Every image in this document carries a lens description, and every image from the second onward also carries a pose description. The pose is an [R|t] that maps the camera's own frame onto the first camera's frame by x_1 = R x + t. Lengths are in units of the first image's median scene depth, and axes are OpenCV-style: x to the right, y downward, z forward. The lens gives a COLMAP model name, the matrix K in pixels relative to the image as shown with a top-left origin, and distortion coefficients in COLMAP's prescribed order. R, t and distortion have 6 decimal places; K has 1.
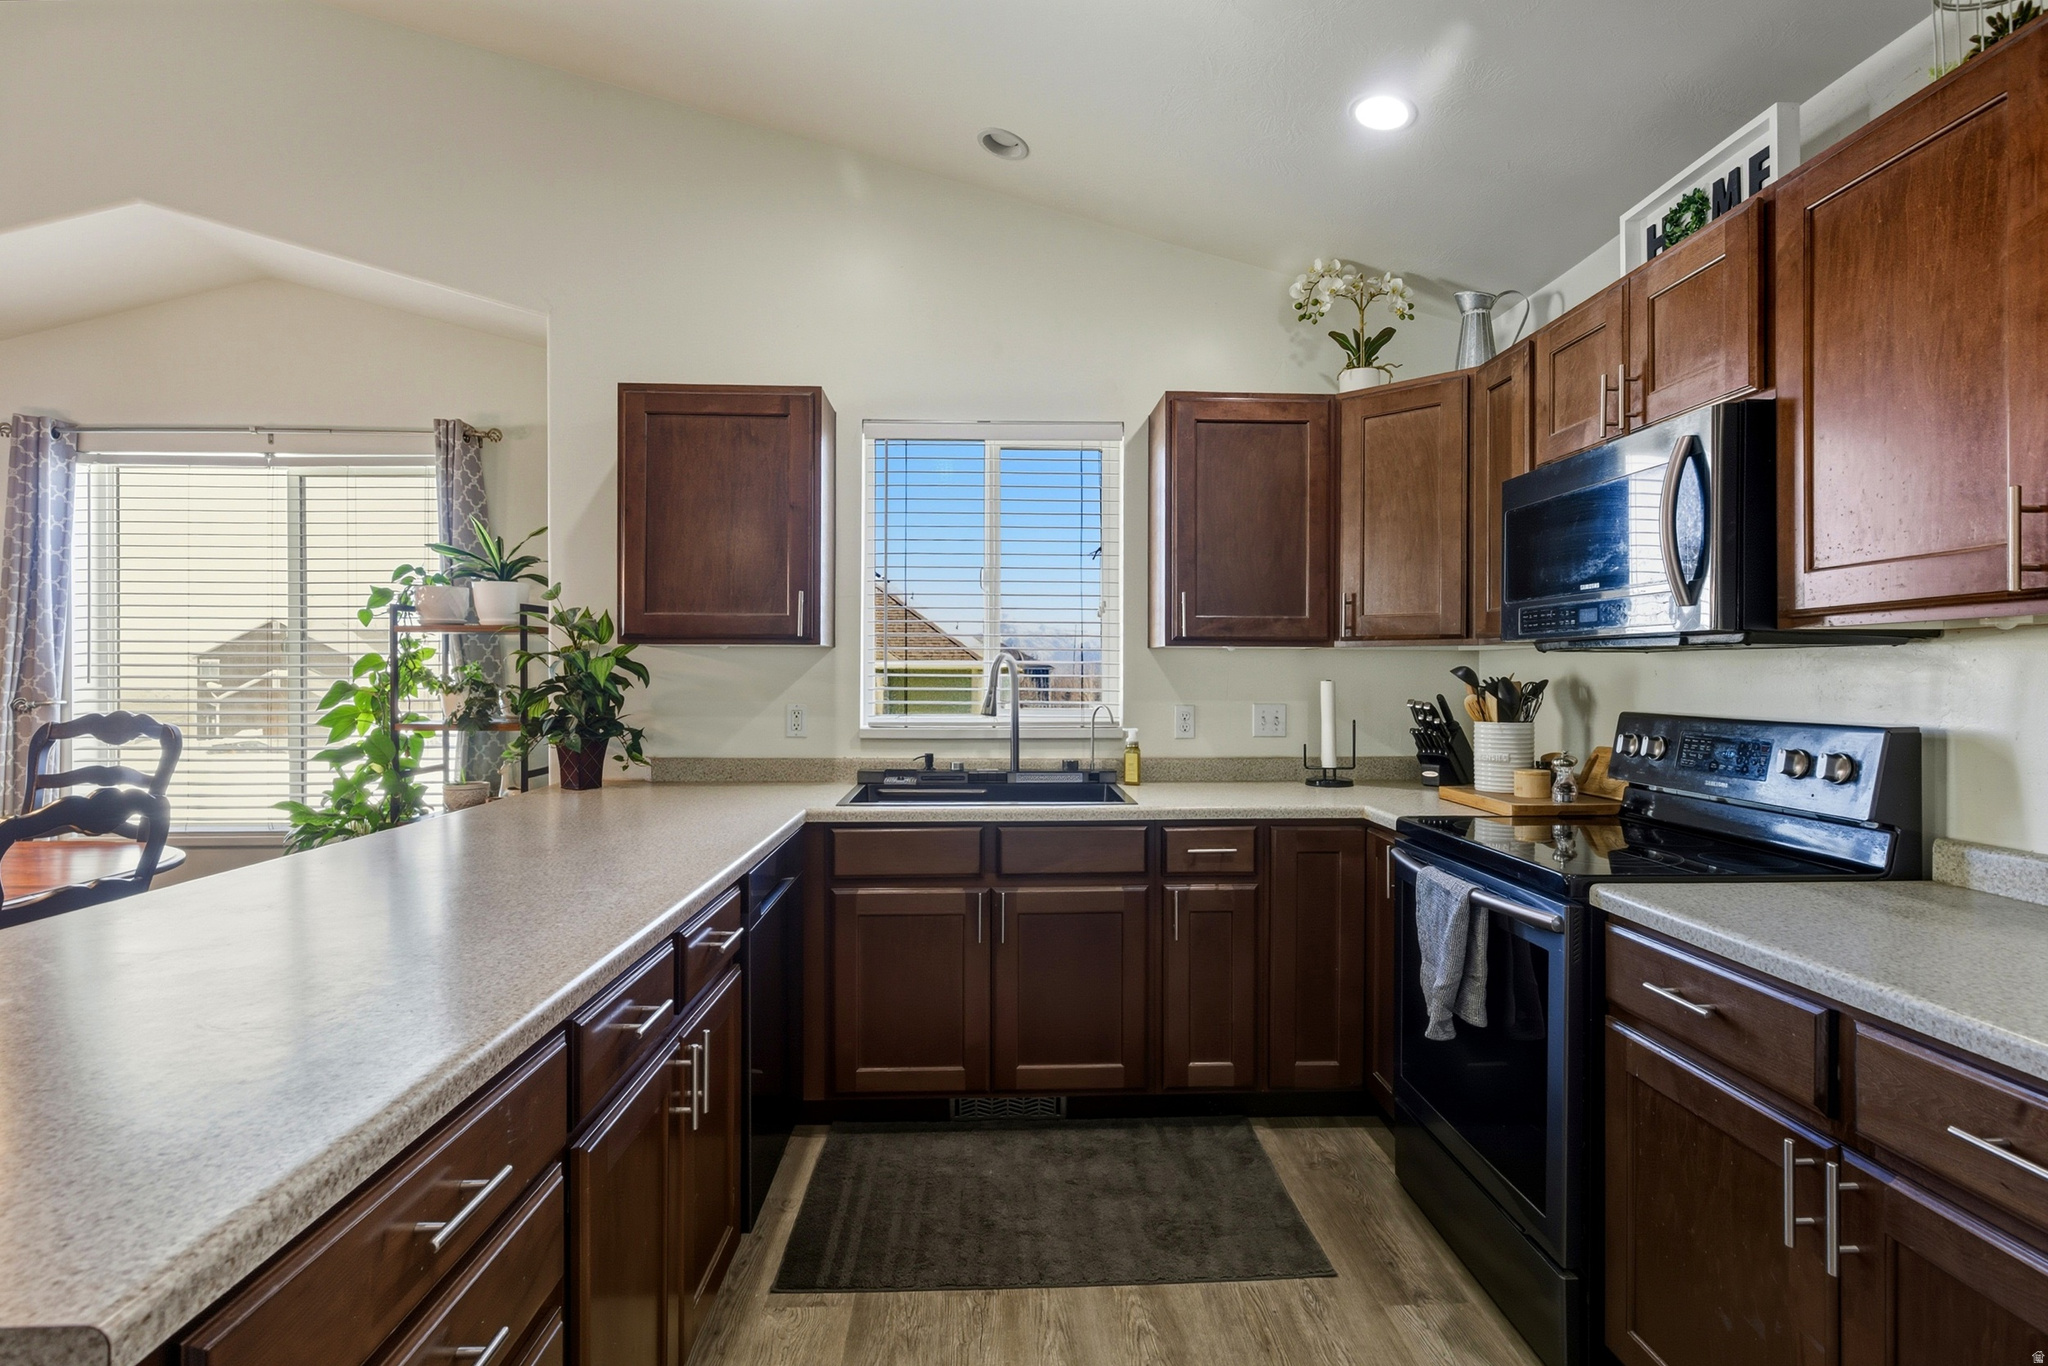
lens RADIAL K [[981.1, 0, 1038.0], [0, 981.1, 682.5], [0, 0, 1]] dist [-0.004303, 0.002574]
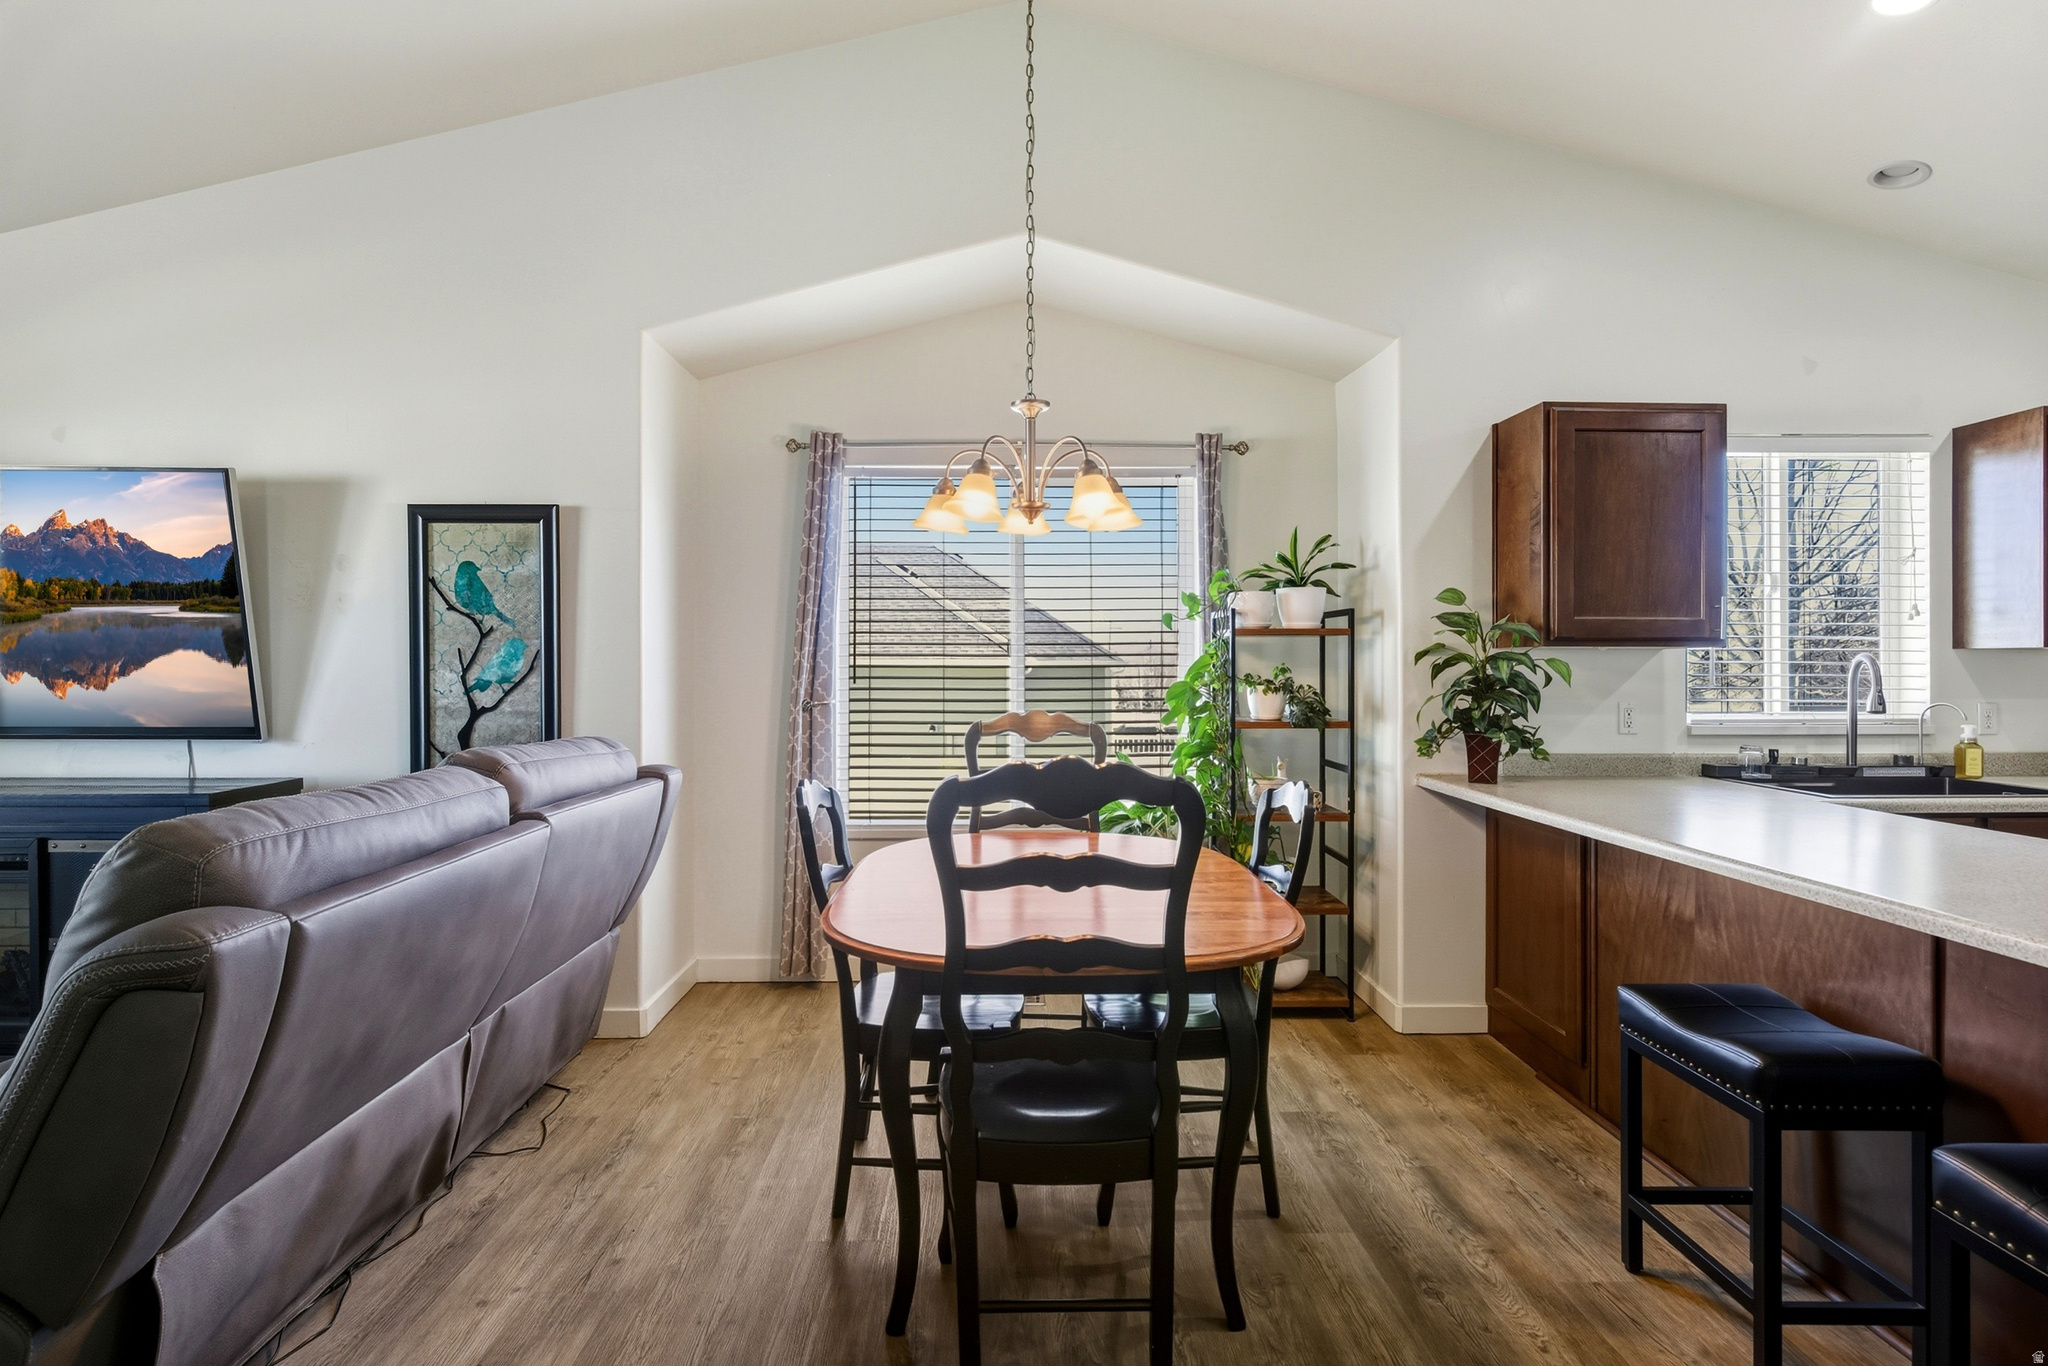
lens RADIAL K [[981.1, 0, 1044.2], [0, 981.1, 666.7], [0, 0, 1]] dist [-0.004303, 0.002574]
pose [[0.999839, -0.002255, -0.017817, -0.869250], [0.002035, 0.999921, -0.012403, -0.004663], [0.017844, 0.012365, 0.999764, -0.066122]]
